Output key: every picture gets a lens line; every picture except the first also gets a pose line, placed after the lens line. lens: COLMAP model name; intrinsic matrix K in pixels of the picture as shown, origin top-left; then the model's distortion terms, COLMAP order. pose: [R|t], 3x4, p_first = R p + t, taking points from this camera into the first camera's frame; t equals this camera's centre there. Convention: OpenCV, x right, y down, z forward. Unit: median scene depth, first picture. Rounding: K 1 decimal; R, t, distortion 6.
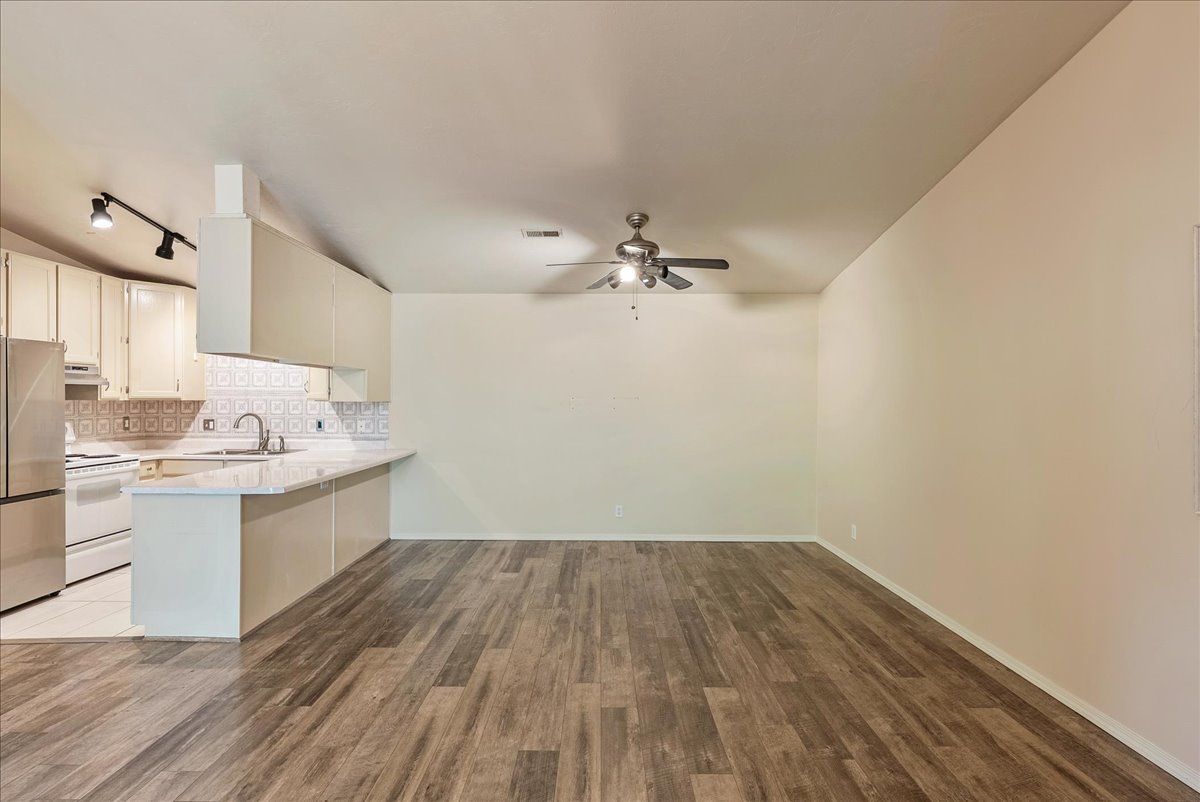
lens RADIAL K [[564.5, 0, 600.0], [0, 564.5, 401.0], [0, 0, 1]] dist [-0.005244, 0.000937]
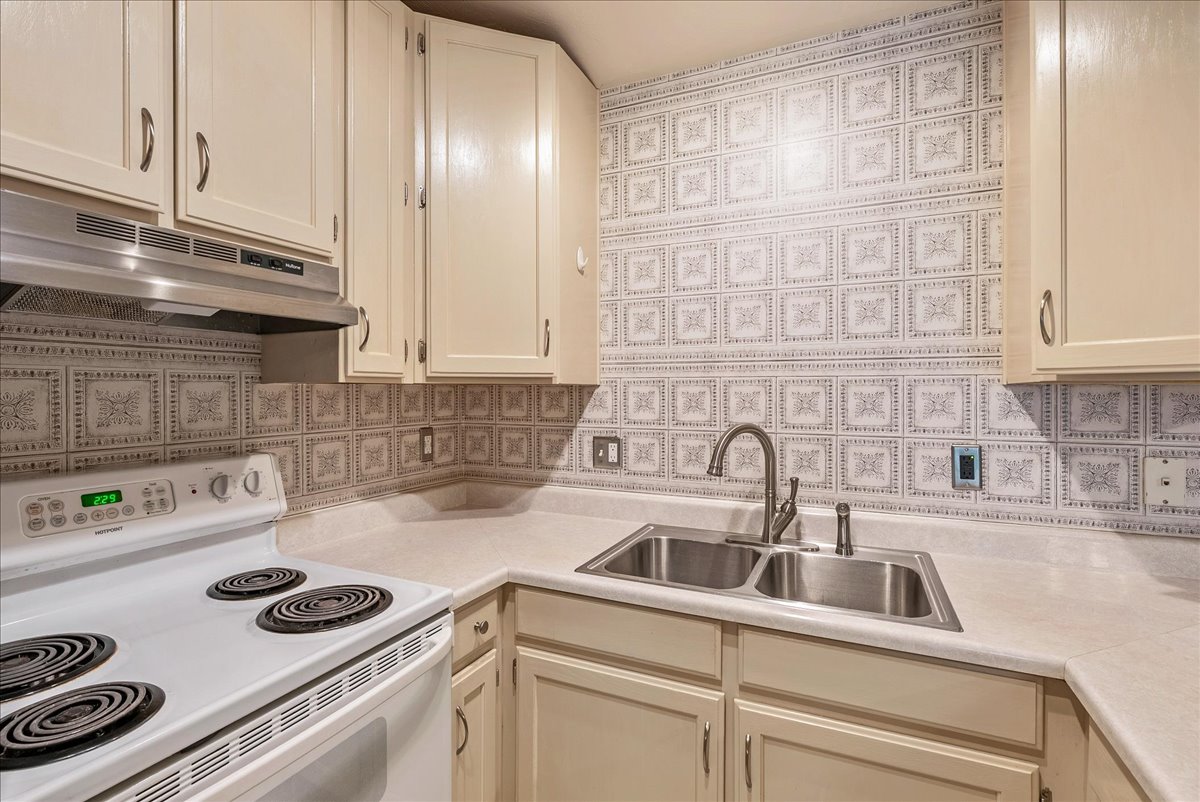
lens RADIAL K [[562.7, 0, 601.5], [0, 562.7, 390.0], [0, 0, 1]] dist [-0.008269, 0.000274]
pose [[0.907268, -0.005933, -0.420510, -0.672345], [0.004166, 0.999978, -0.005120, 0.005208], [0.420531, 0.002893, 0.907273, 0.825667]]
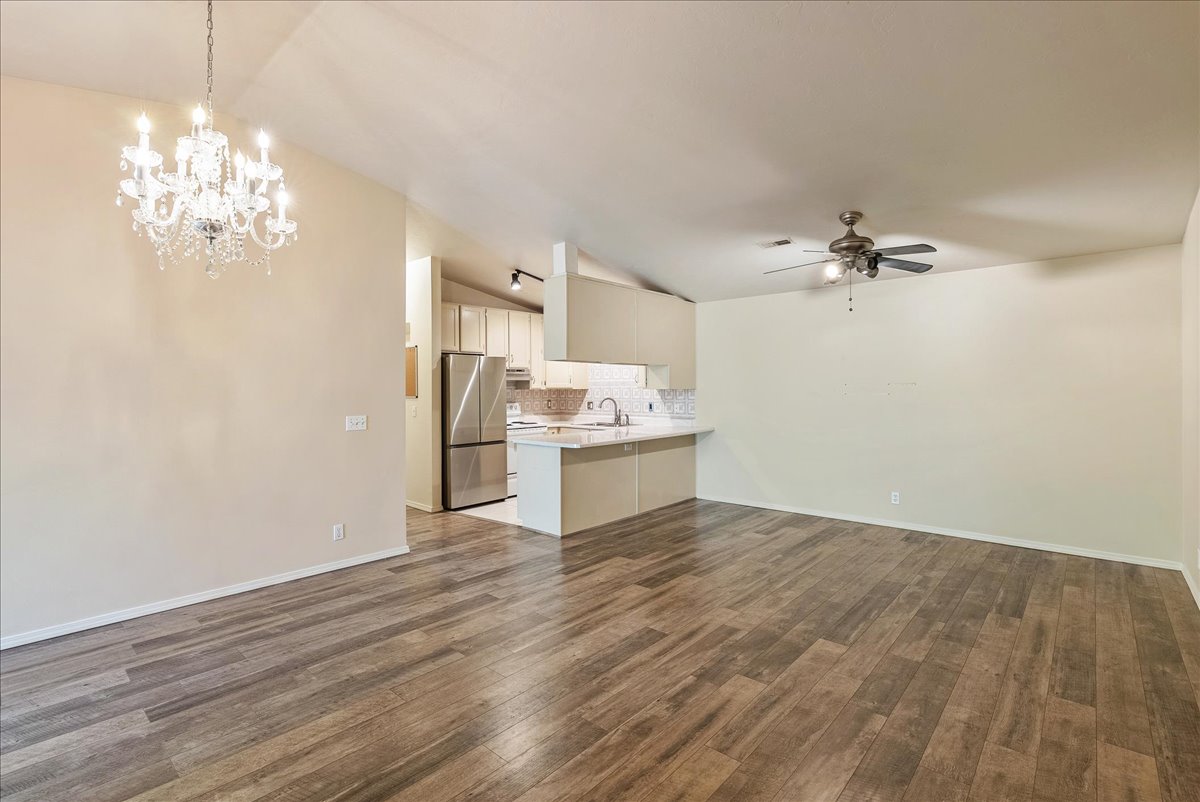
lens RADIAL K [[547.9, 0, 605.8], [0, 547.9, 389.6], [0, 0, 1]] dist [-0.002952, 0.000107]
pose [[0.753888, -0.005936, -0.656976, 0.348894], [0.009129, 0.999957, 0.001441, -0.001639], [0.656939, -0.007084, 0.753910, -0.071338]]
